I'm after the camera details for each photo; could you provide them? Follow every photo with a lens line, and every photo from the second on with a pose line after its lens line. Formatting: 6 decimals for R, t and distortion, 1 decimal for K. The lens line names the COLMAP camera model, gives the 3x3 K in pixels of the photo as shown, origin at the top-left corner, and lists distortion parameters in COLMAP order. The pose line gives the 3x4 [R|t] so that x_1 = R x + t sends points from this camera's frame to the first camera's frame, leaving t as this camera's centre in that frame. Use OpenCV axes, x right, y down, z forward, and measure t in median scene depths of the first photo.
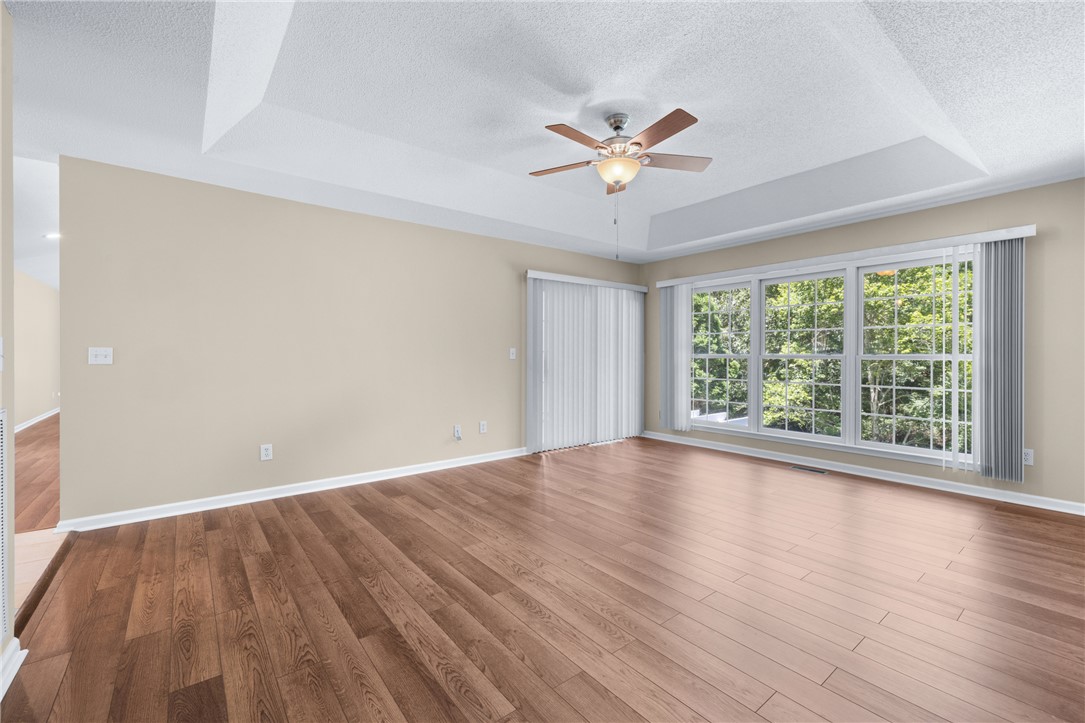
lens RADIAL K [[465.3, 0, 541.4], [0, 465.3, 354.1], [0, 0, 1]] dist [0.000828, -0.000121]
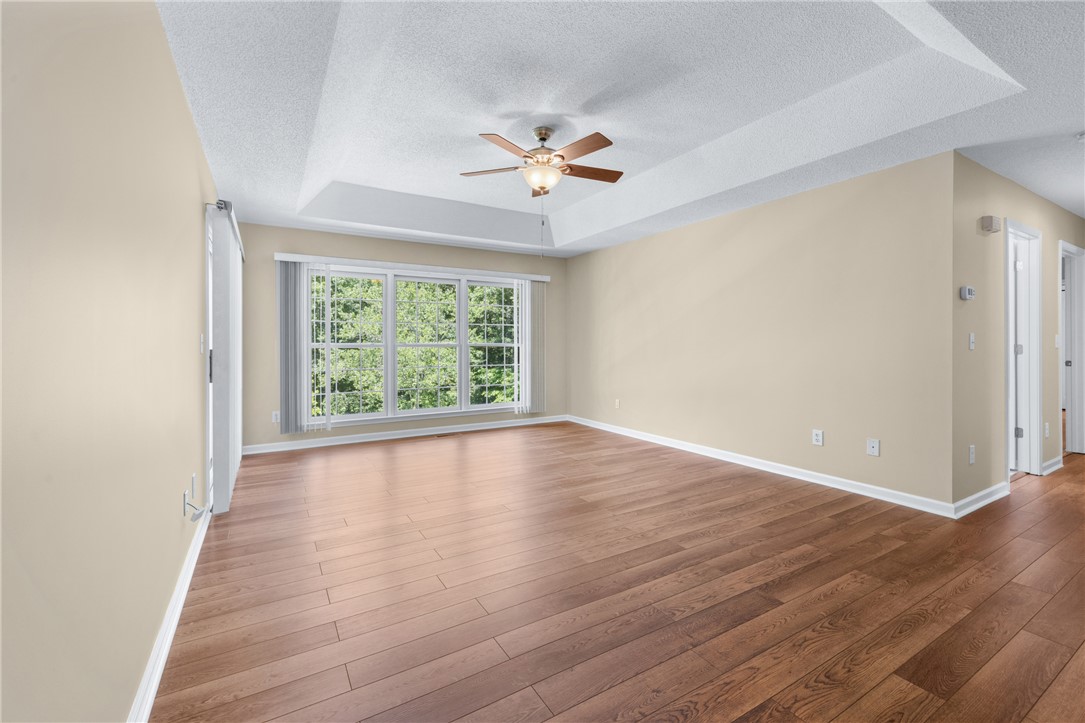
lens RADIAL K [[465.3, 0, 542.4], [0, 465.3, 345.3], [0, 0, 1]] dist [0.000828, -0.000121]
pose [[0.112382, -0.006217, 0.993646, -1.412609], [0.003869, 0.999976, 0.005819, -0.003970], [-0.993658, 0.003191, 0.112403, 1.319029]]
